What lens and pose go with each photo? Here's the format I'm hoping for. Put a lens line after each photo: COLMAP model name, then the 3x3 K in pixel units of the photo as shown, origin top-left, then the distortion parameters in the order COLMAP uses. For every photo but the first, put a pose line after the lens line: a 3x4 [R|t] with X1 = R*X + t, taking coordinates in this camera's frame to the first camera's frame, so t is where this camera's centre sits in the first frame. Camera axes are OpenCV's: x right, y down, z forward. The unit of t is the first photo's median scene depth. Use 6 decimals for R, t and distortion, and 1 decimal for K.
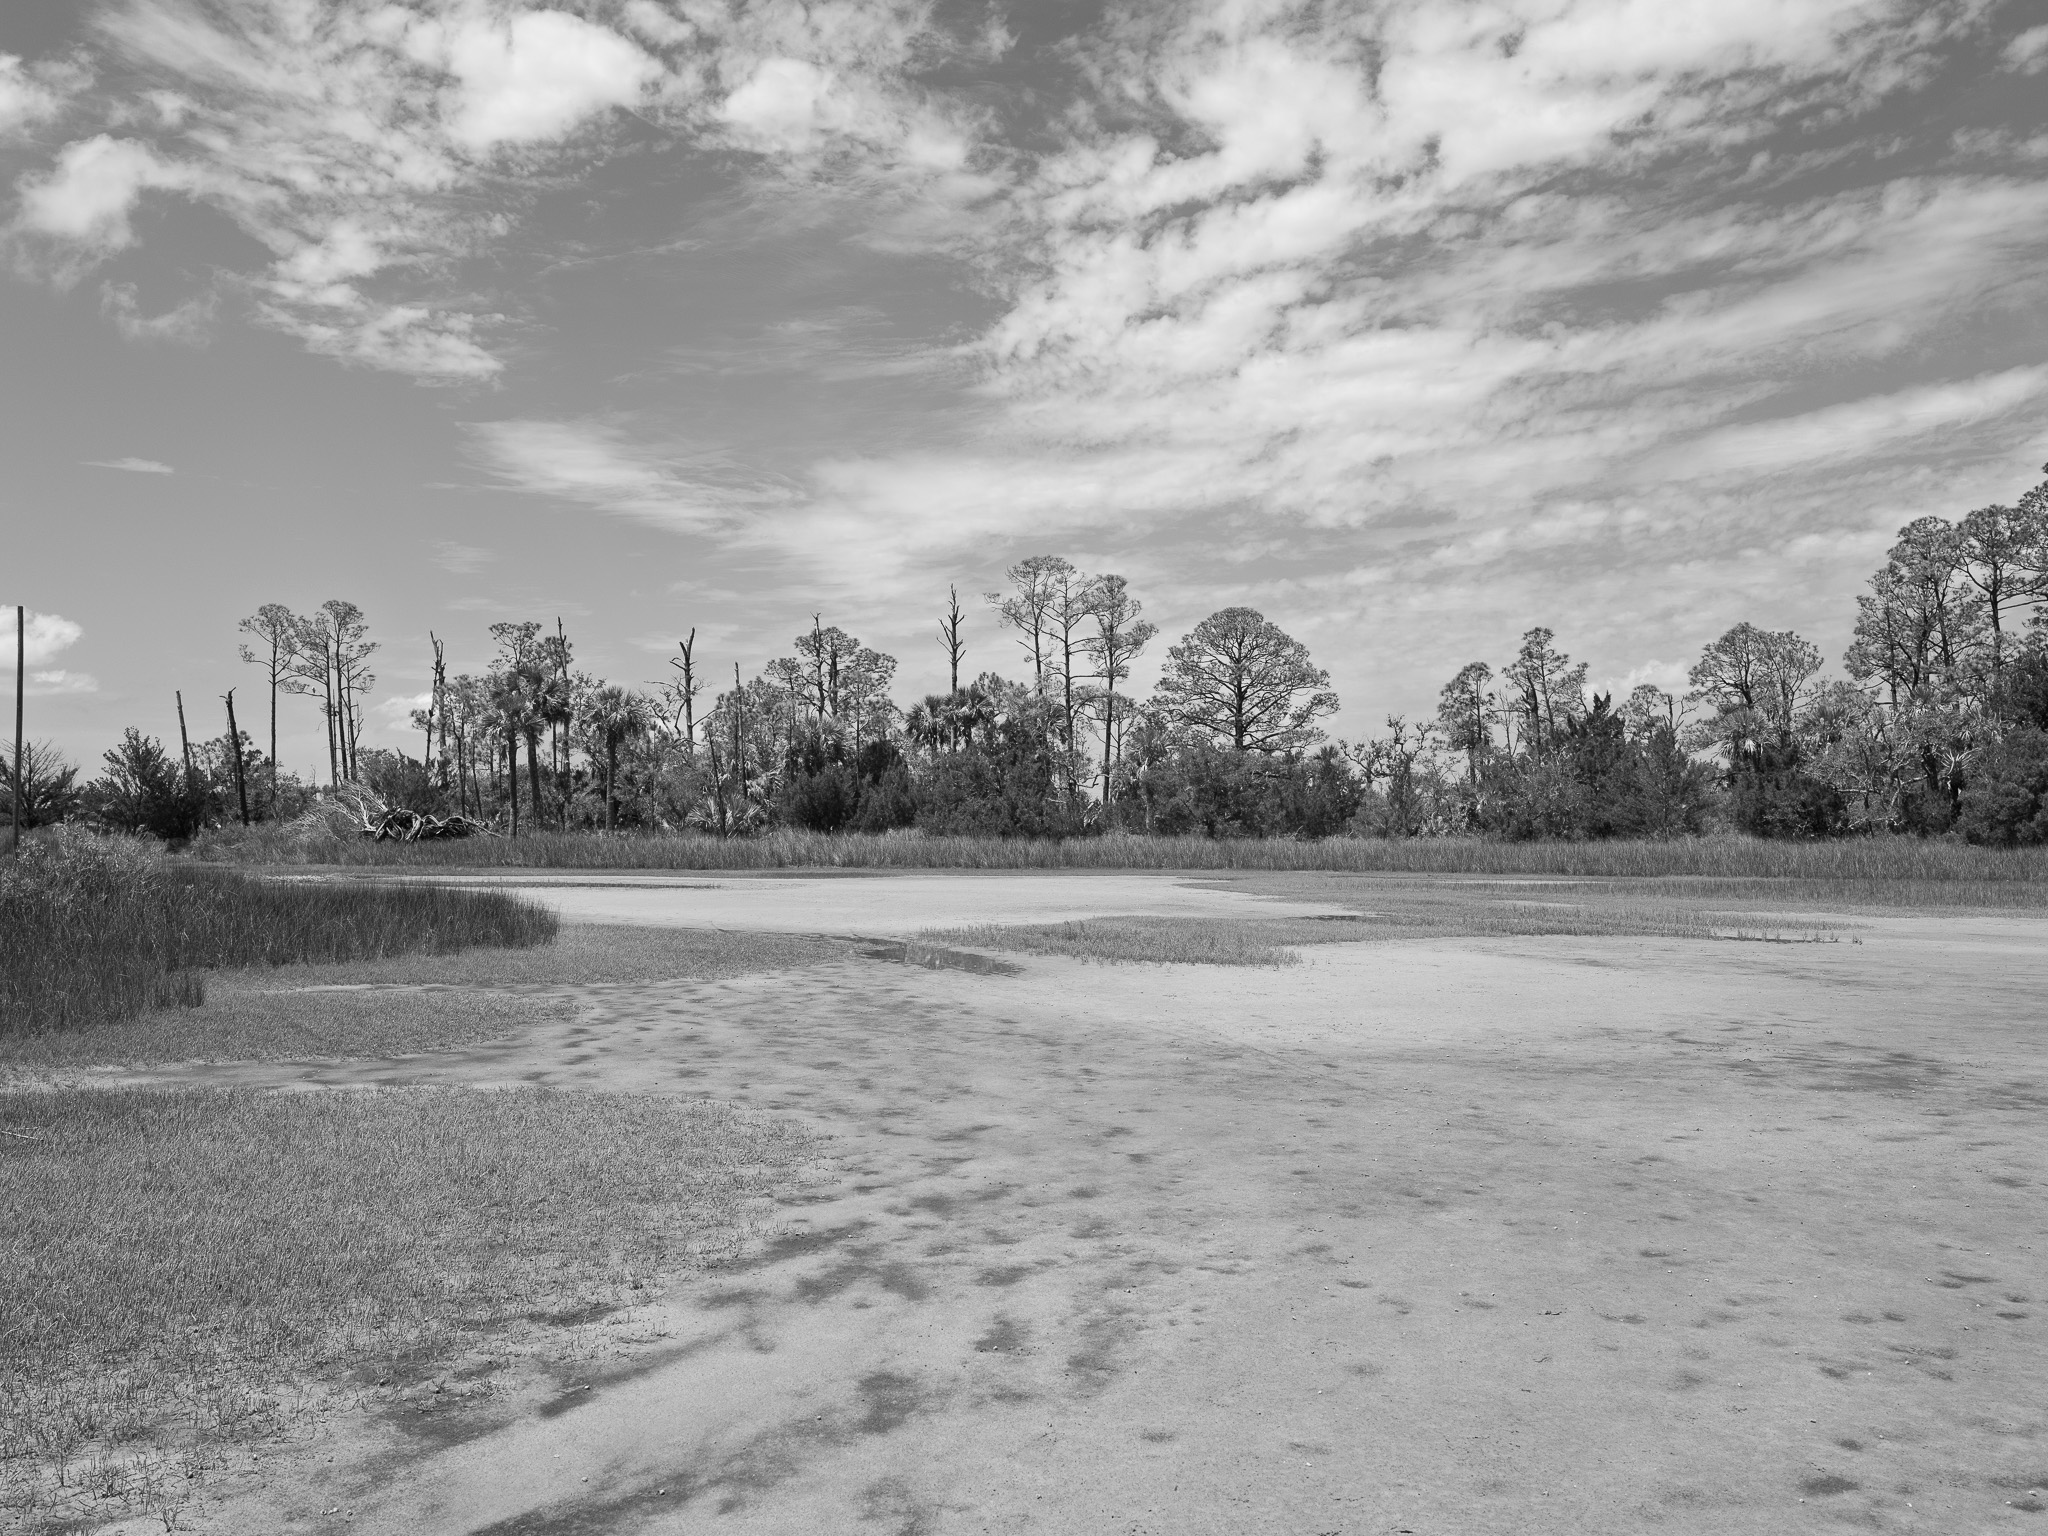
lens RADIAL K [[1701.0, 0, 968.9], [0, 1701.0, 843.1], [0, 0, 1]] dist [0.007432, -0.038089]
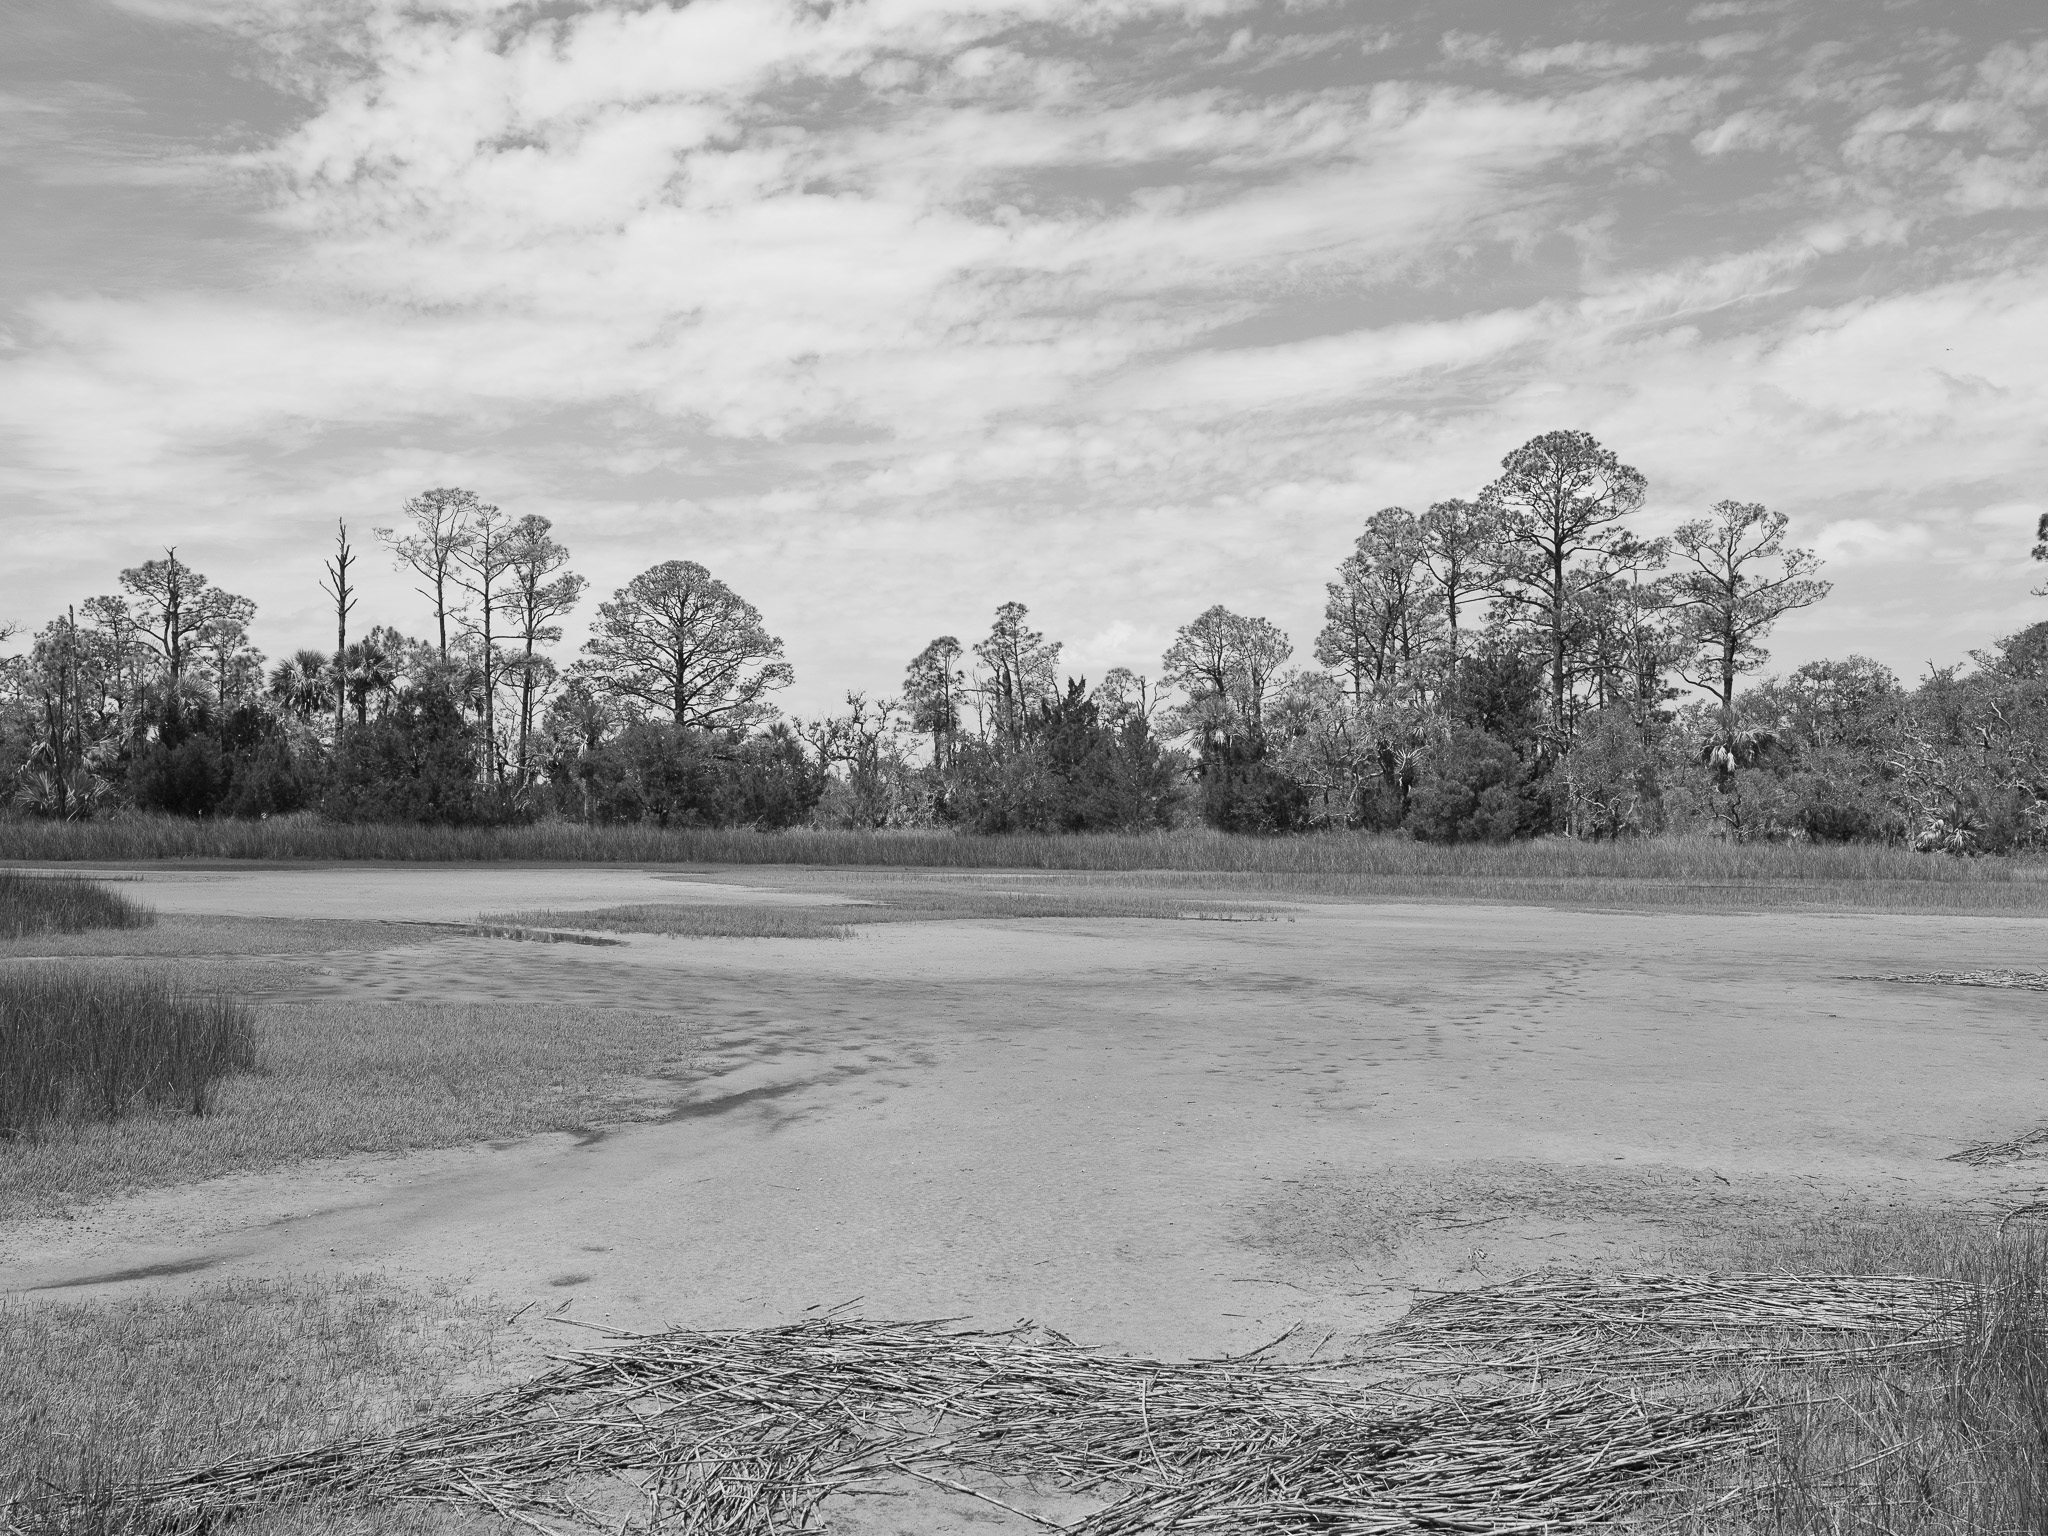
lens RADIAL K [[1668.7, 0, 1021.9], [0, 1668.7, 762.7], [0, 0, 1]] dist [0.021989, -0.003666]
pose [[0.950994, 0.021169, 0.308483, 0.092926], [-0.008240, 0.999034, -0.043156, -0.001358], [-0.309099, 0.038499, 0.950250, 0.209639]]
